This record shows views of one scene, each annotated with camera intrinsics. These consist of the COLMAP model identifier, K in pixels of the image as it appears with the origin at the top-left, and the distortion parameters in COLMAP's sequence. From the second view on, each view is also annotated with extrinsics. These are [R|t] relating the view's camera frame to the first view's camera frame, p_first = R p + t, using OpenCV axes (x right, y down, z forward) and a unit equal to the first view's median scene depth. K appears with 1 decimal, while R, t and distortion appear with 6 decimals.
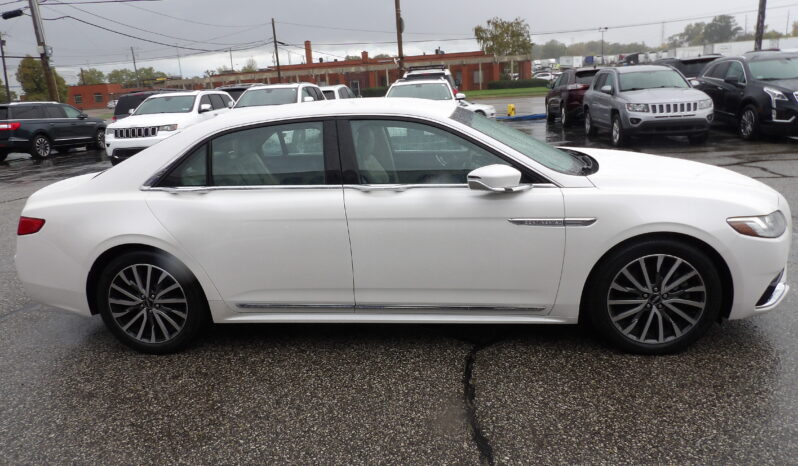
lens RADIAL K [[580.7, 0, 383.5], [0, 580.7, 228.7], [0, 0, 1]] dist [-0.017928, 0.034459]
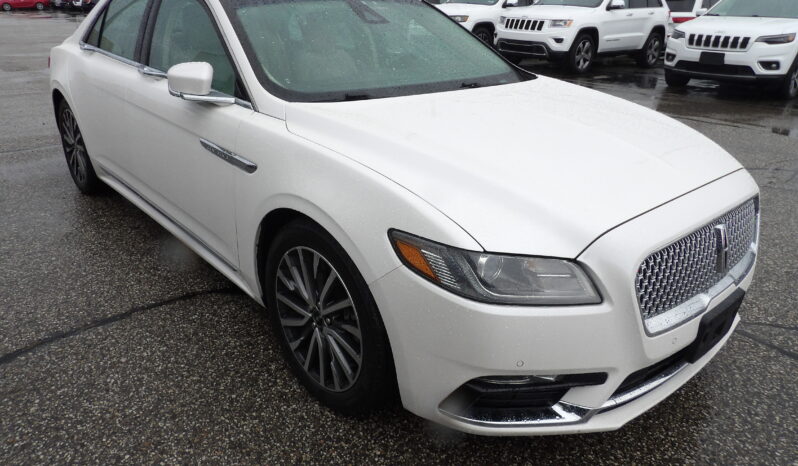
lens RADIAL K [[580.7, 0, 399.6], [0, 580.7, 227.9], [0, 0, 1]] dist [-0.017928, 0.034459]
pose [[0.732969, 0.322565, -0.598923, 0.882096], [-0.229568, 0.946070, 0.228582, -0.135659], [0.640355, -0.030050, 0.767491, 0.579705]]
